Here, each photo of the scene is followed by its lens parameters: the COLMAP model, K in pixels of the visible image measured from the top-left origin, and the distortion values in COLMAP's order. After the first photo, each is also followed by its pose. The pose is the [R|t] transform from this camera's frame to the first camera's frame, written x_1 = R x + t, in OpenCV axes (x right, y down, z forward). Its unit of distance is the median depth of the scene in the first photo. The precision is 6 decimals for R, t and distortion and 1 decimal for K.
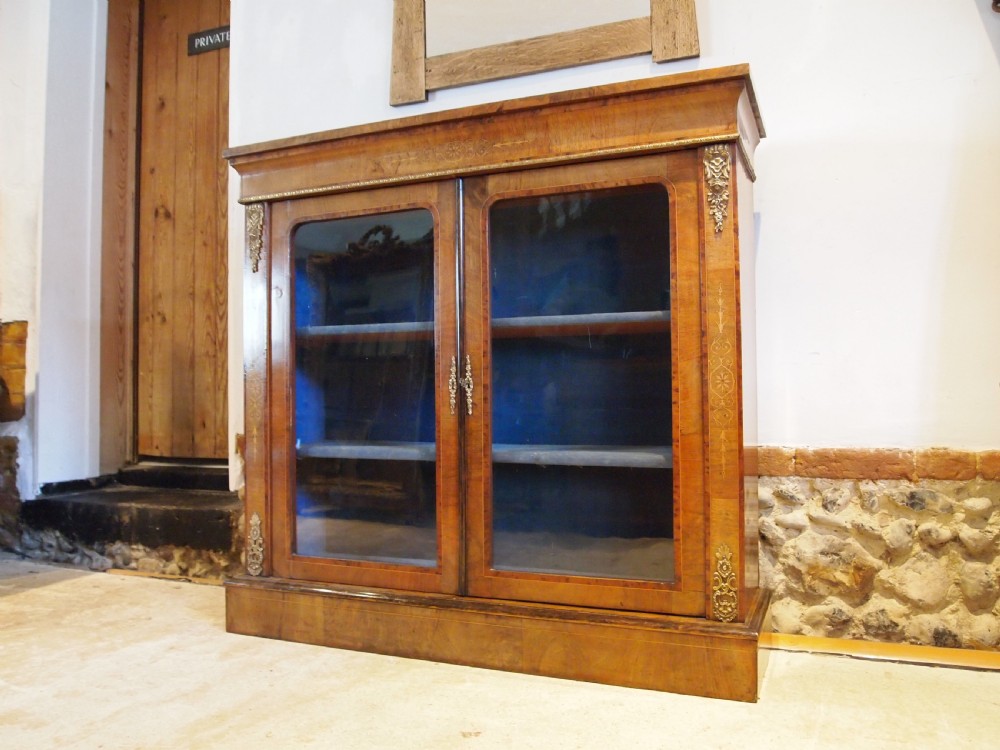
lens RADIAL K [[798.0, 0, 503.7], [0, 798.0, 373.4], [0, 0, 1]] dist [-0.049059, -0.000759]
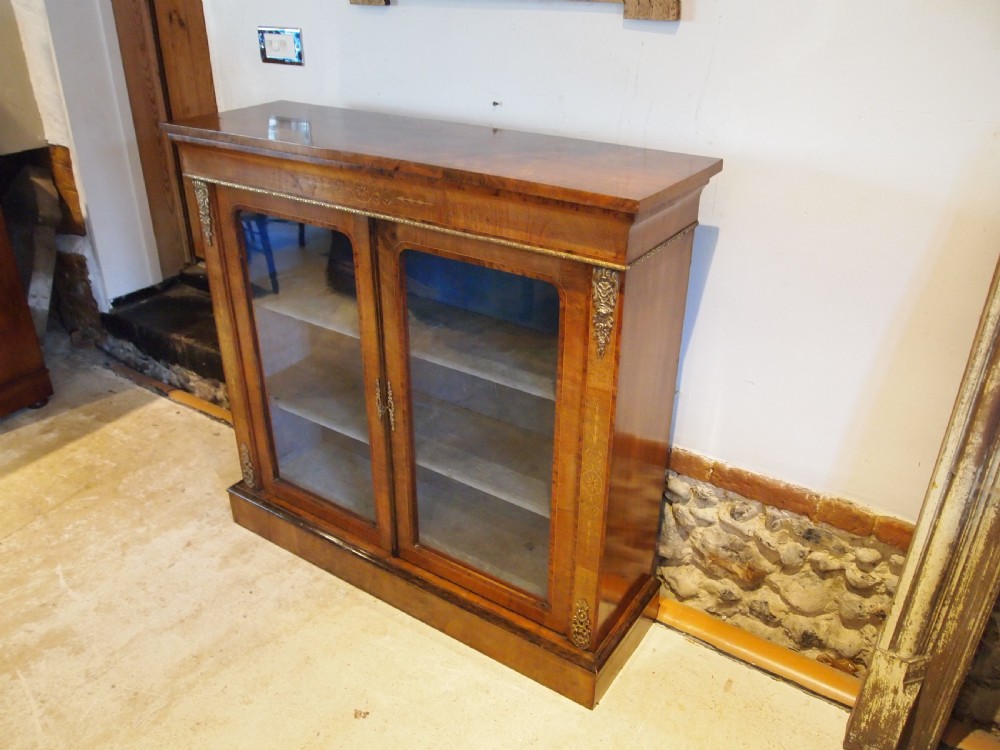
lens RADIAL K [[800.6, 0, 503.5], [0, 800.6, 375.3], [0, 0, 1]] dist [-0.048669, 0.001122]
pose [[0.981867, 0.100408, -0.160798, 0.263580], [-0.009523, 0.873267, 0.487150, -0.526724], [0.189334, -0.476785, 0.858388, 0.113291]]
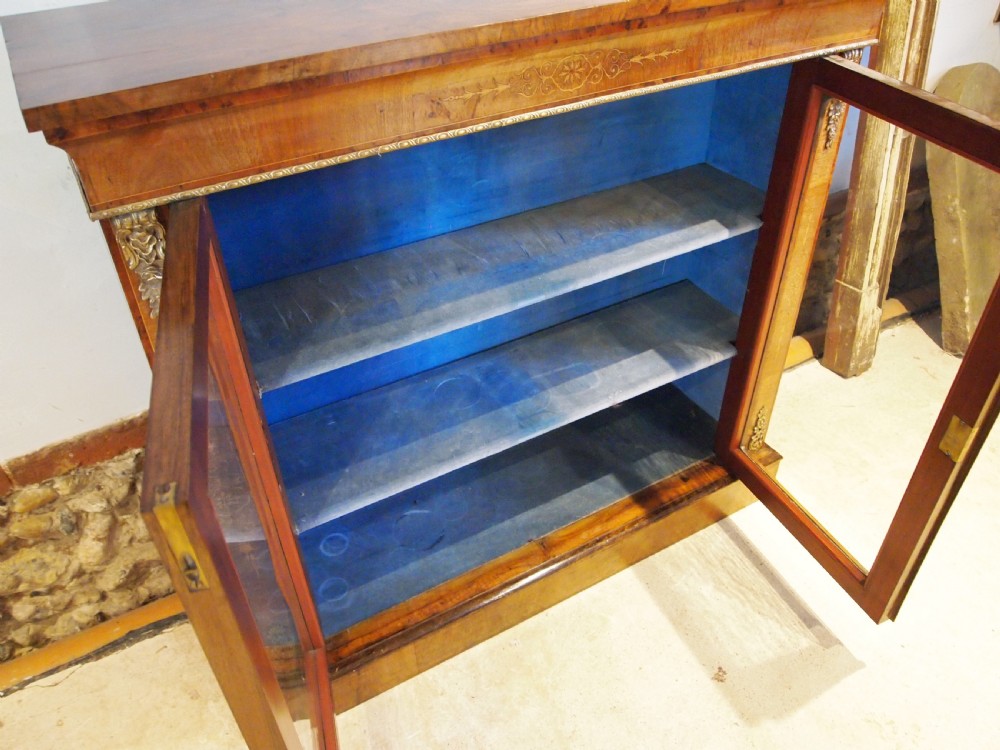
lens RADIAL K [[798.0, 0, 503.7], [0, 798.0, 373.4], [0, 0, 1]] dist [-0.049059, -0.000759]
pose [[0.603439, -0.491397, 0.628005, -0.549509], [-0.017072, 0.779415, 0.626275, -0.452732], [-0.797227, -0.388640, 0.461940, 0.652215]]
